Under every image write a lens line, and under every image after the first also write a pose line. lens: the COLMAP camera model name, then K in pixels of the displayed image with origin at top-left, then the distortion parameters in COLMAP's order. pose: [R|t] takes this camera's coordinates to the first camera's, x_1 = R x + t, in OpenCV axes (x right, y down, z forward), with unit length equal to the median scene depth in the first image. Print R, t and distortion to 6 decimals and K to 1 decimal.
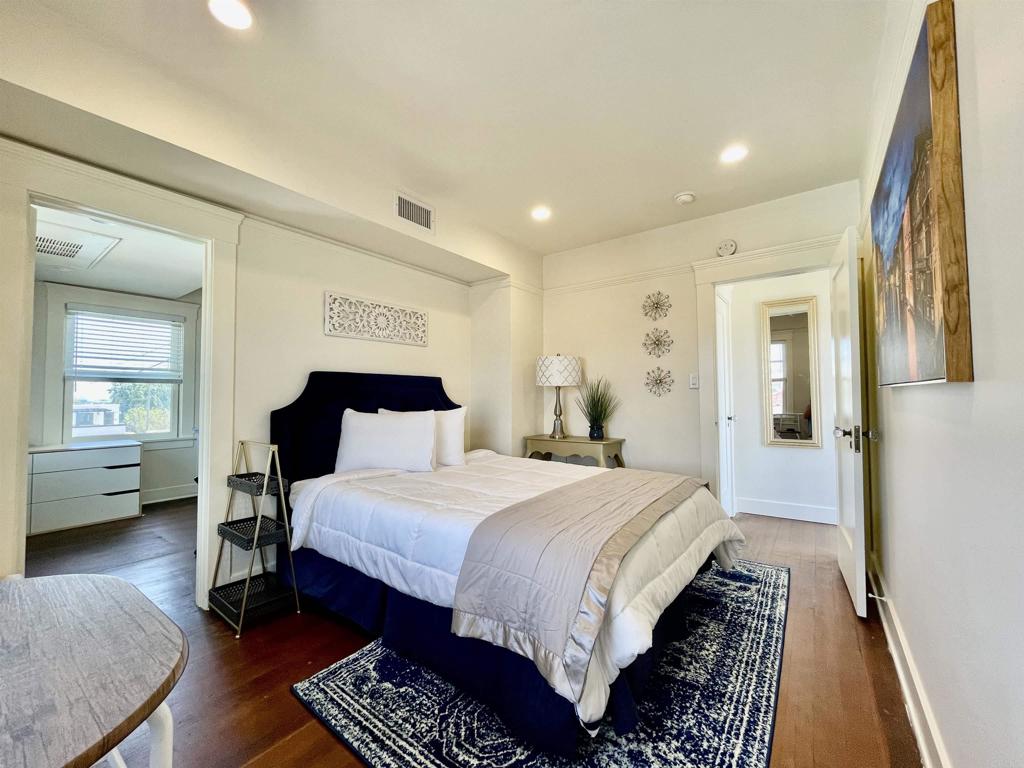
lens RADIAL K [[411.5, 0, 514.8], [0, 411.5, 379.4], [0, 0, 1]] dist [-0.000292, -0.000467]
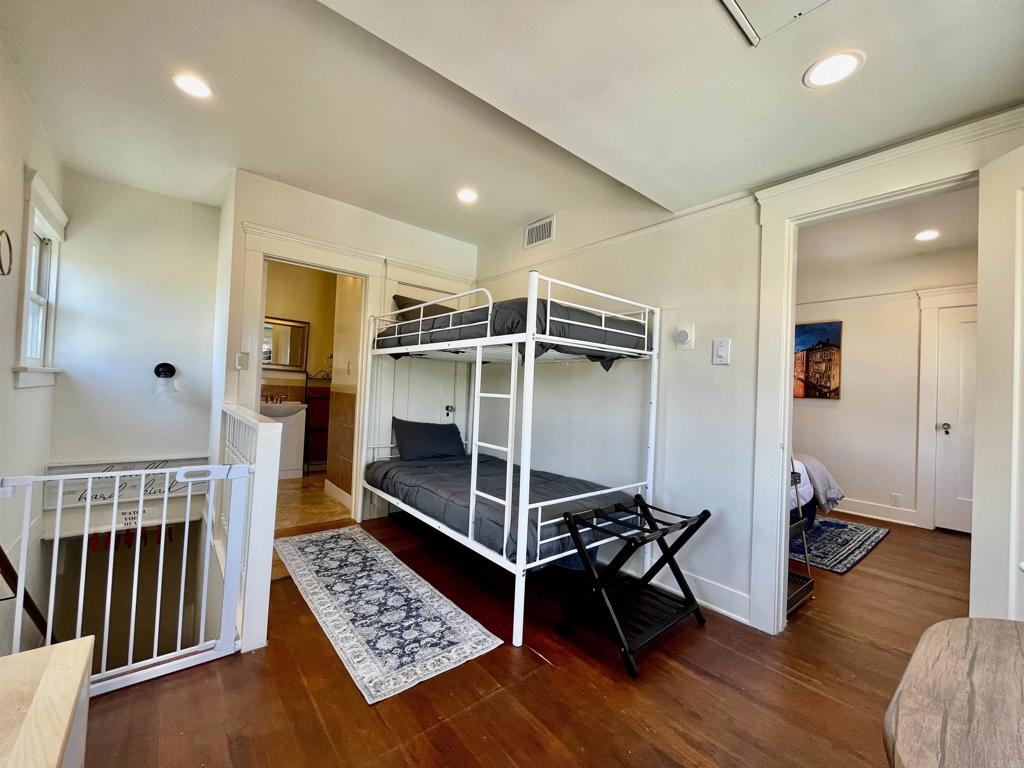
lens RADIAL K [[411.5, 0, 515.0], [0, 411.5, 381.7], [0, 0, 1]] dist [-0.000292, -0.000467]
pose [[0.230611, 0.036215, 0.972372, -2.365708], [-0.086772, 0.996091, -0.016519, 0.101492], [-0.969169, -0.080565, 0.232852, 1.845659]]
